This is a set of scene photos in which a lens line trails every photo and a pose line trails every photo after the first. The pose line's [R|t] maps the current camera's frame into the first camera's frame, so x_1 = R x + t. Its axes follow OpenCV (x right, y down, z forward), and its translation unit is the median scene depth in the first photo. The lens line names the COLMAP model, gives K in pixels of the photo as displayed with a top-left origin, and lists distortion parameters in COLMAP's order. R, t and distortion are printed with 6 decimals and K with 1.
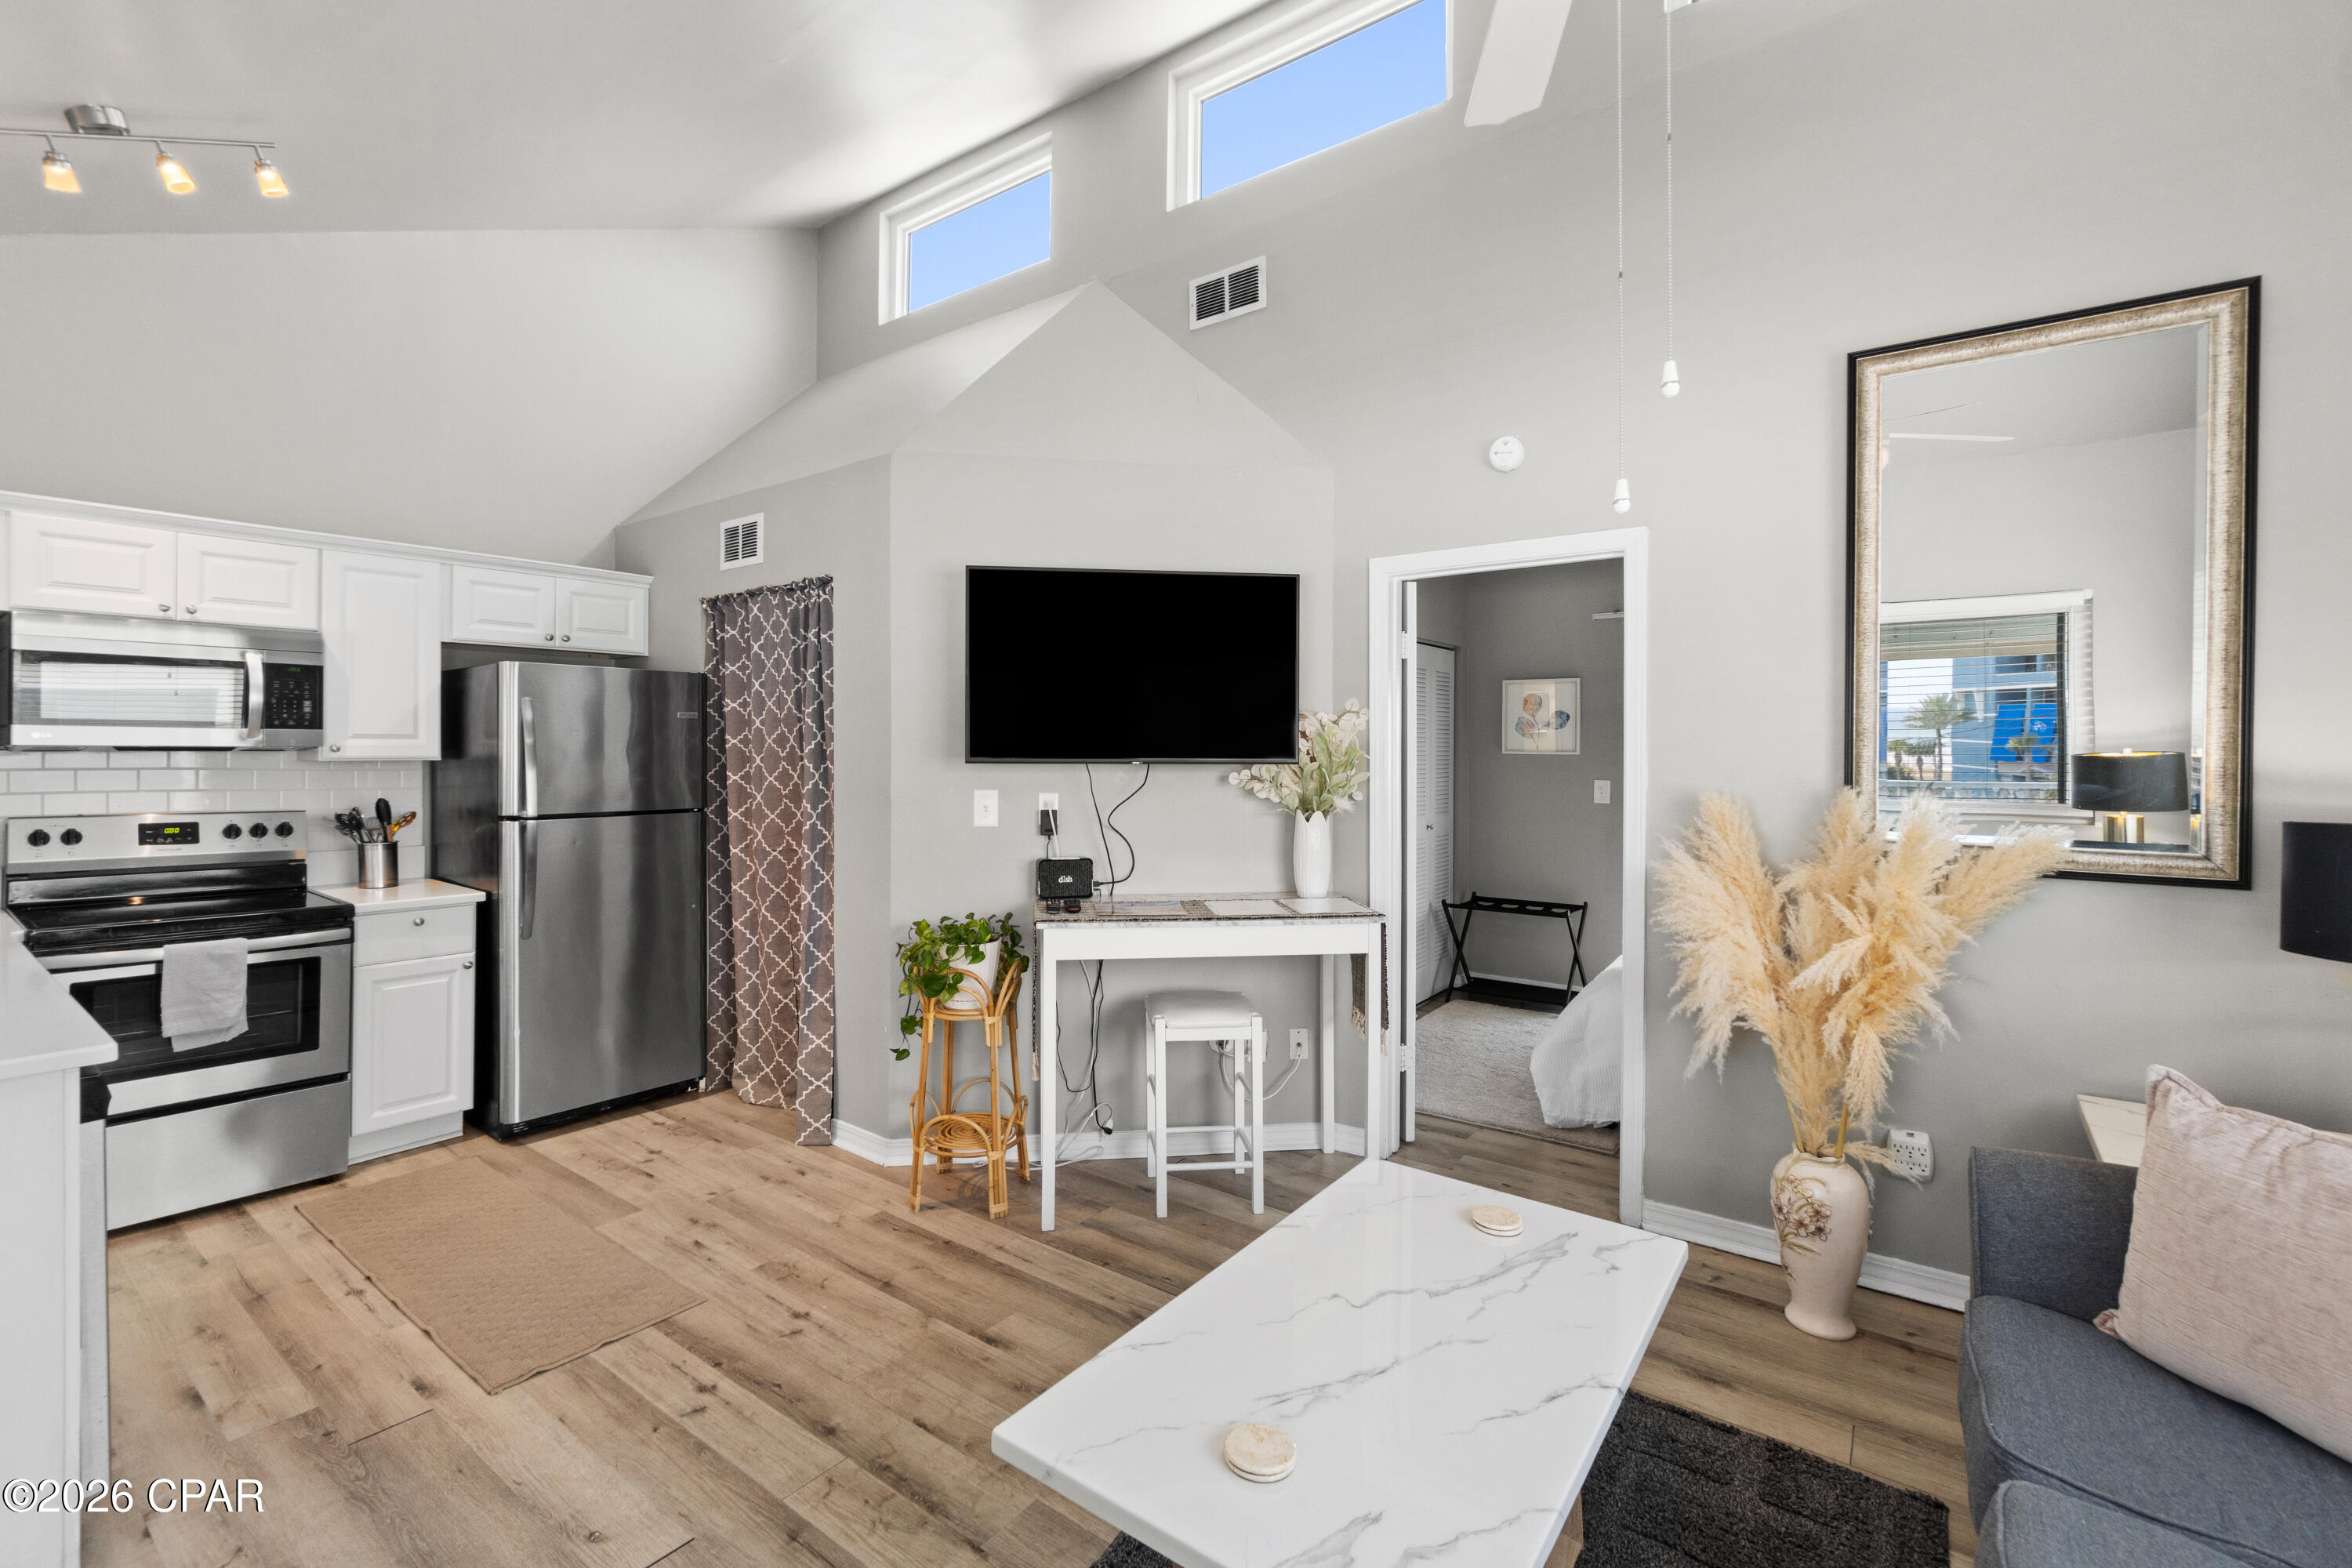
lens RADIAL K [[1027.2, 0, 1135.0], [0, 1027.2, 751.1], [0, 0, 1]] dist [-0.014798, 0.000058]
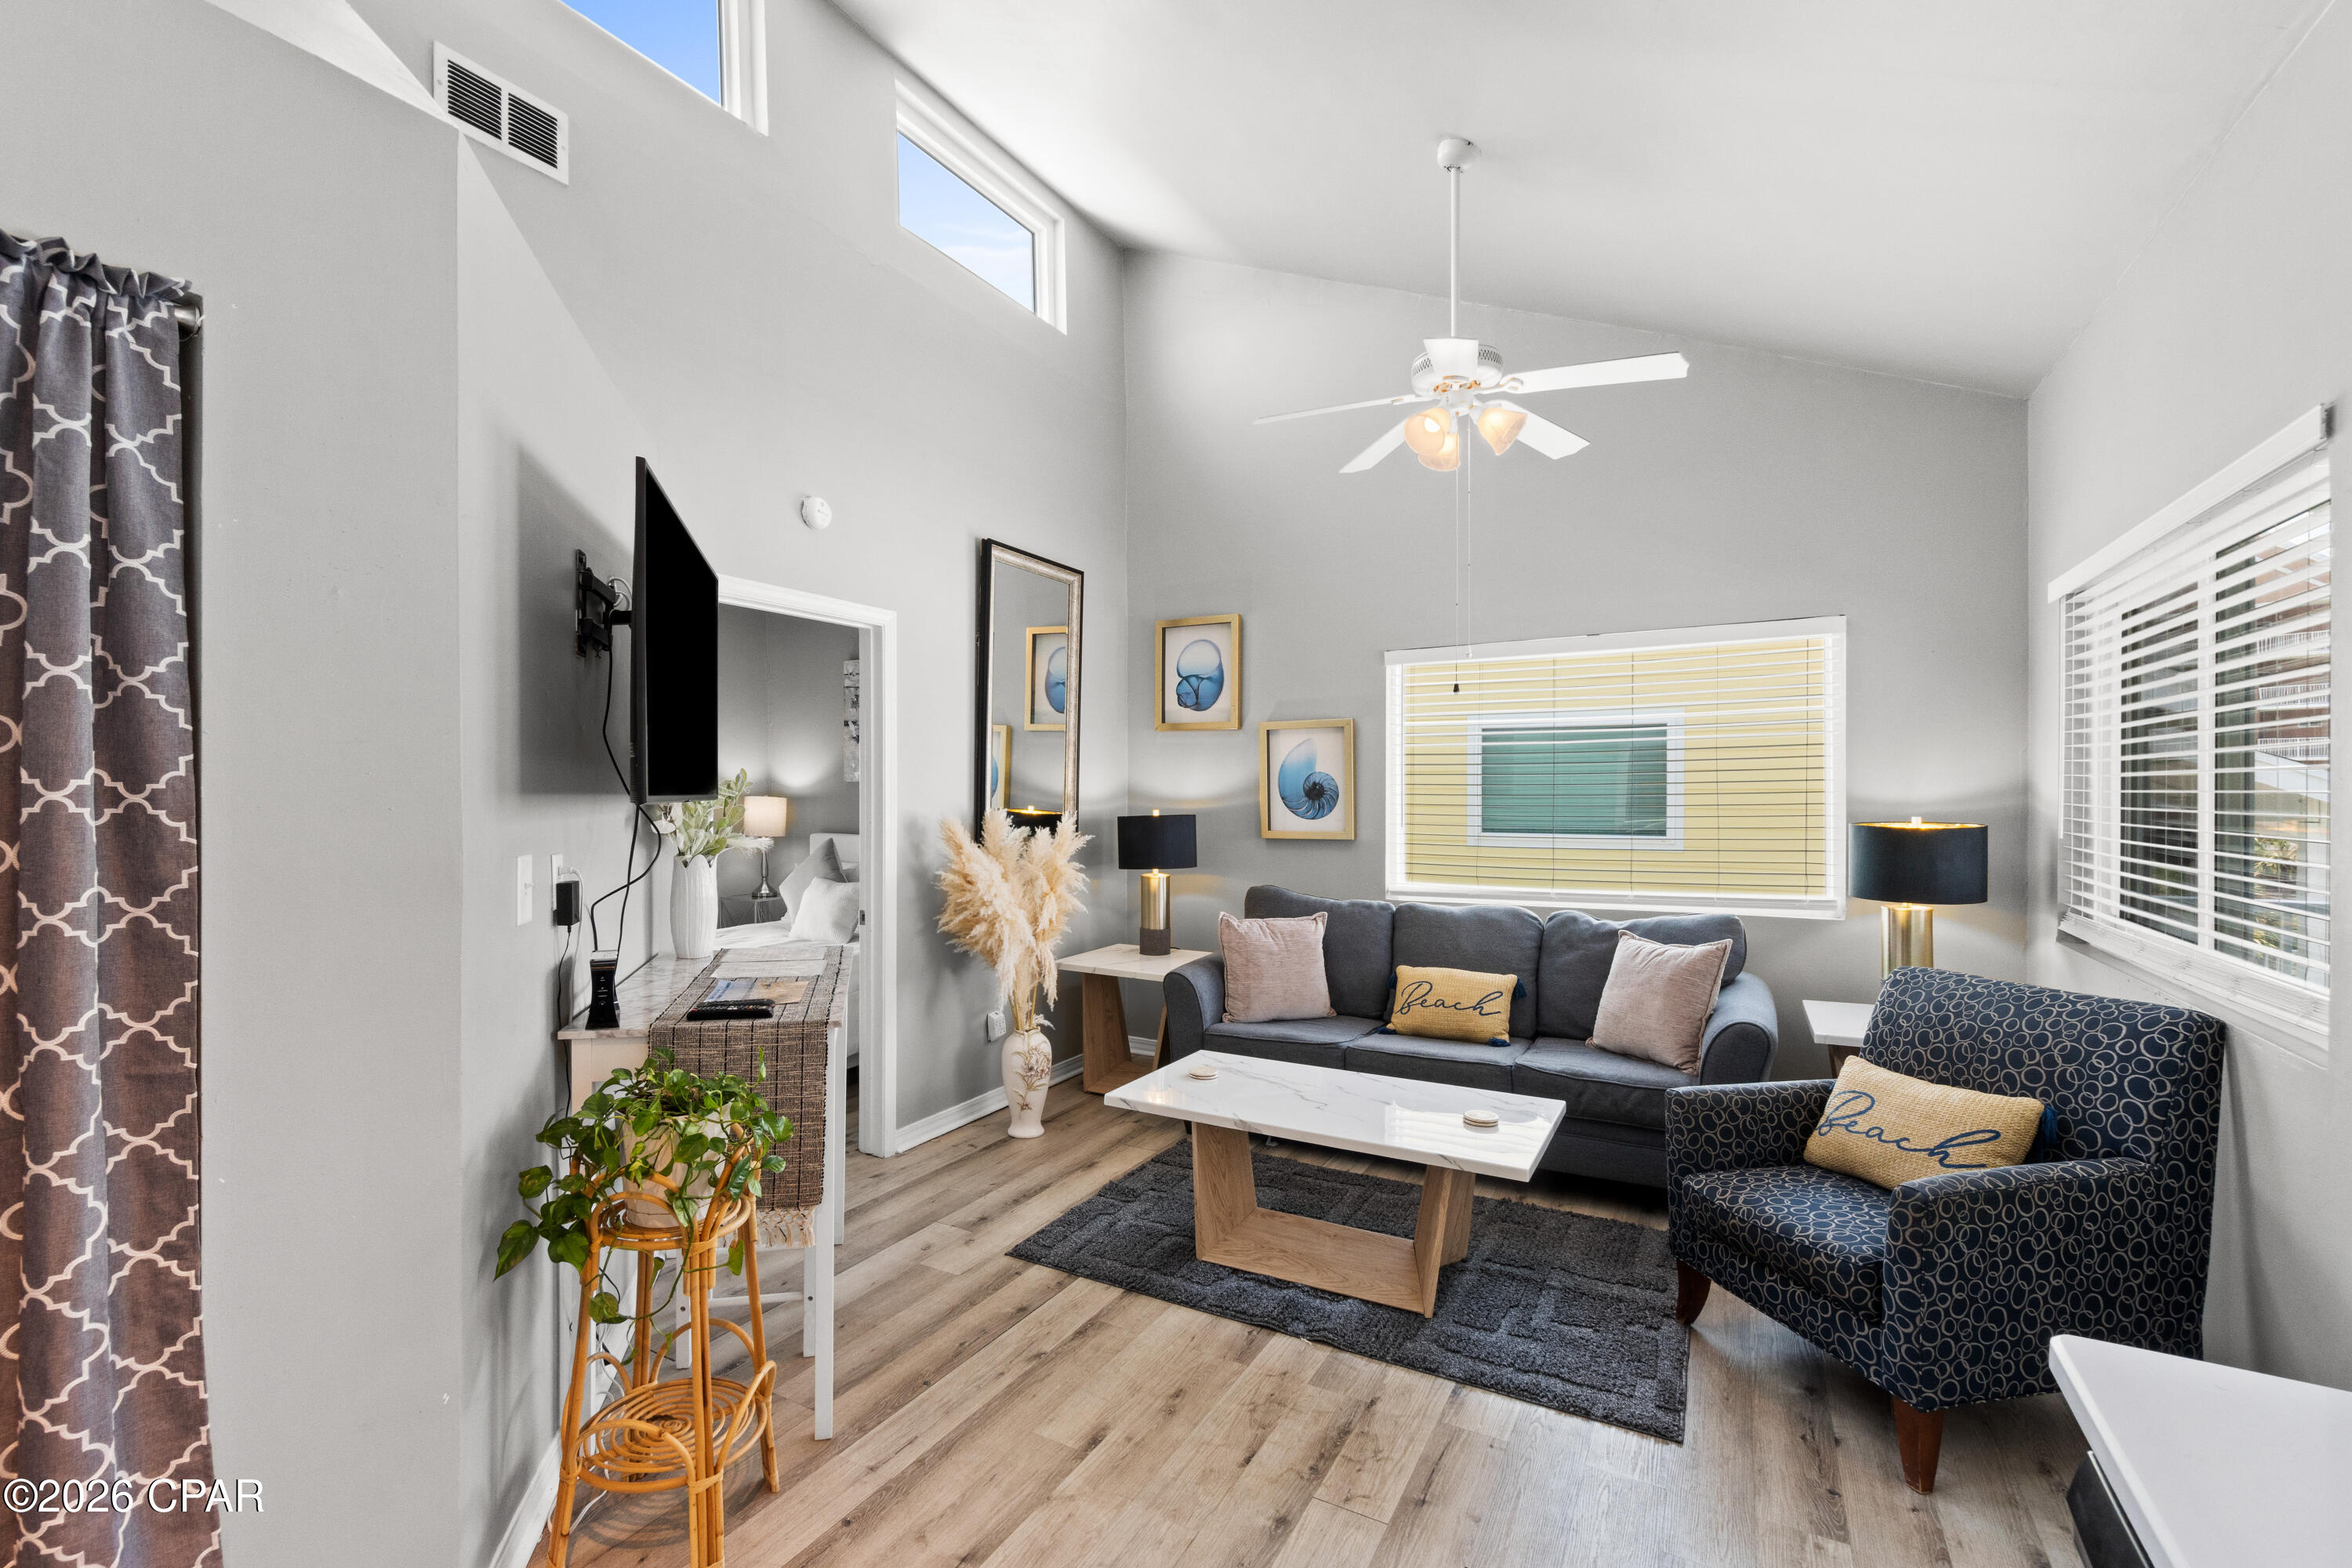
lens RADIAL K [[1027.2, 0, 1130.8], [0, 1027.2, 782.6], [0, 0, 1]] dist [-0.014798, 0.000058]
pose [[-0.122030, 0.001170, 0.992526, -0.864176], [-0.004009, 0.999991, -0.001672, -0.000460], [-0.992518, -0.004183, -0.122024, 0.900823]]
